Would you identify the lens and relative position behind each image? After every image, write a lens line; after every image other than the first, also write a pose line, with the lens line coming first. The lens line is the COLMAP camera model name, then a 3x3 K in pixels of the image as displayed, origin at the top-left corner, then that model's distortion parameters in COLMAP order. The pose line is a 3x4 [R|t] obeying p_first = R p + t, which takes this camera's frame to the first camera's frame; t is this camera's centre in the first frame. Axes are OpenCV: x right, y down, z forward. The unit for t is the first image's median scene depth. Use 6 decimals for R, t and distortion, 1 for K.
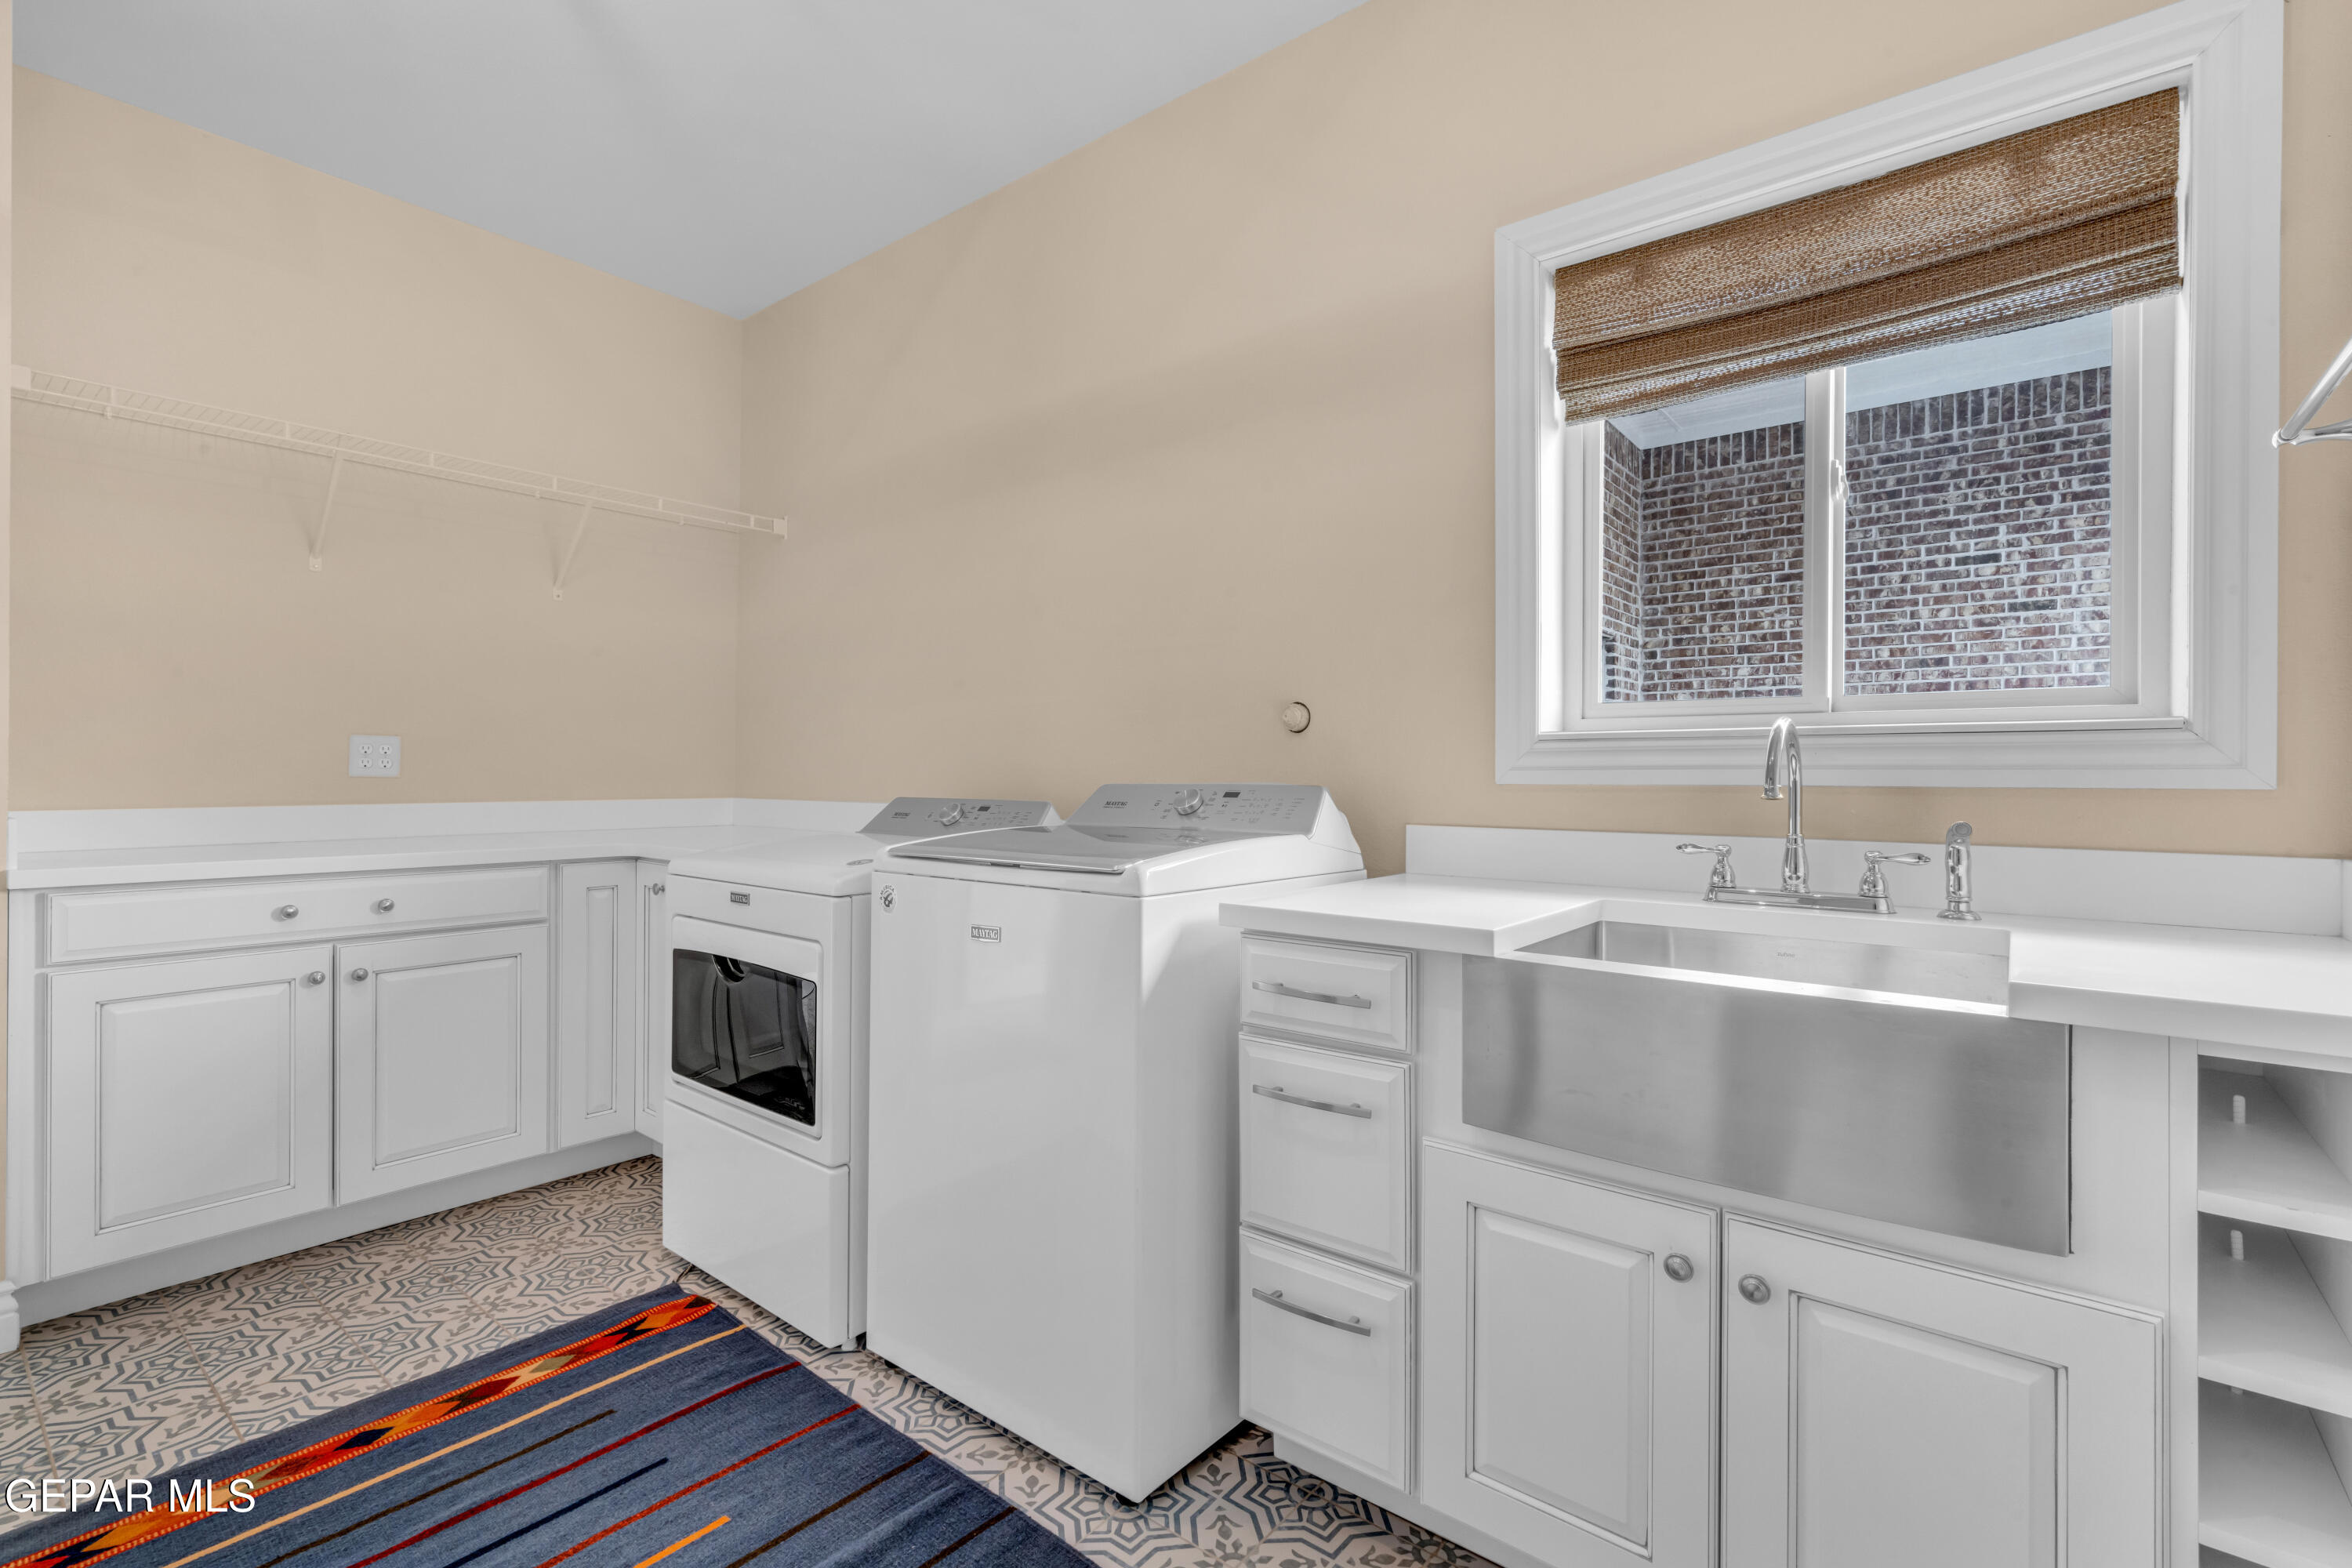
lens RADIAL K [[1079.9, 0, 1173.0], [0, 1079.9, 760.6], [0, 0, 1]] dist [-0.001336, -0.000363]
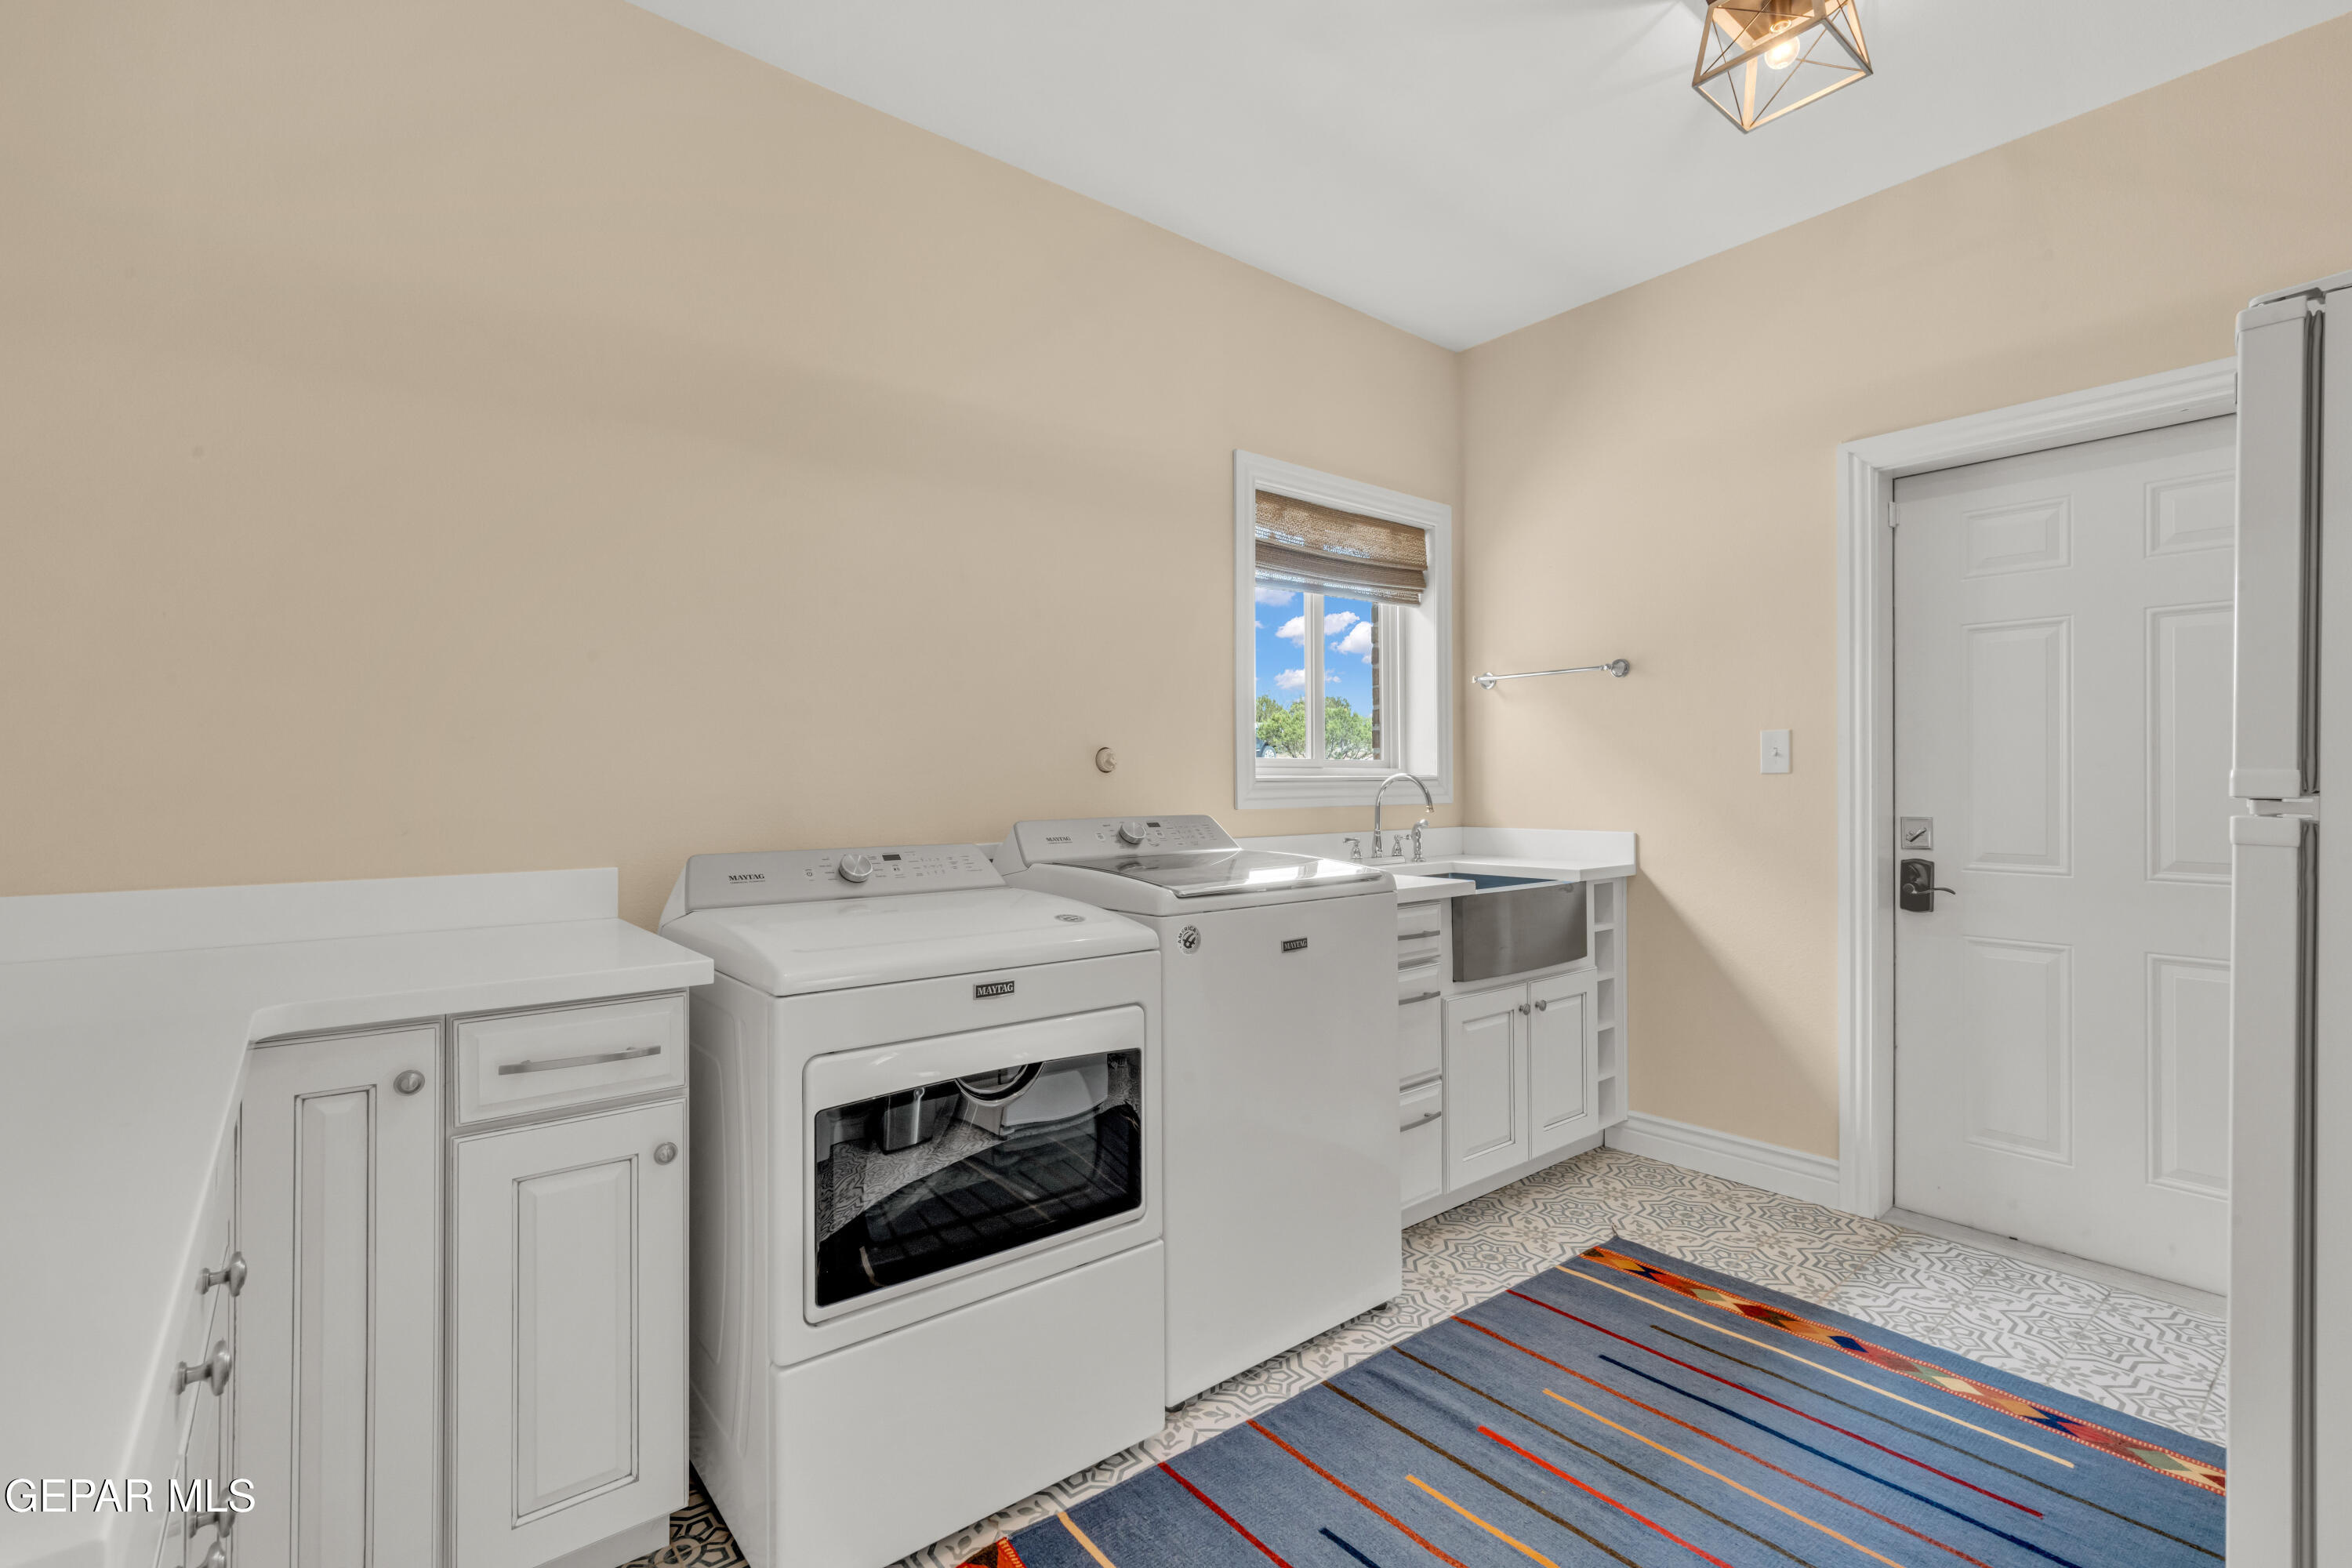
lens RADIAL K [[1054.4, 0, 1176.0], [0, 1054.4, 784.0], [0, 0, 1]] dist [0.000652, 0.000297]
pose [[0.194209, -0.002470, 0.980957, -1.382344], [0.000671, 0.999997, 0.002385, -0.021549], [-0.980960, 0.000195, 0.194210, 0.923626]]
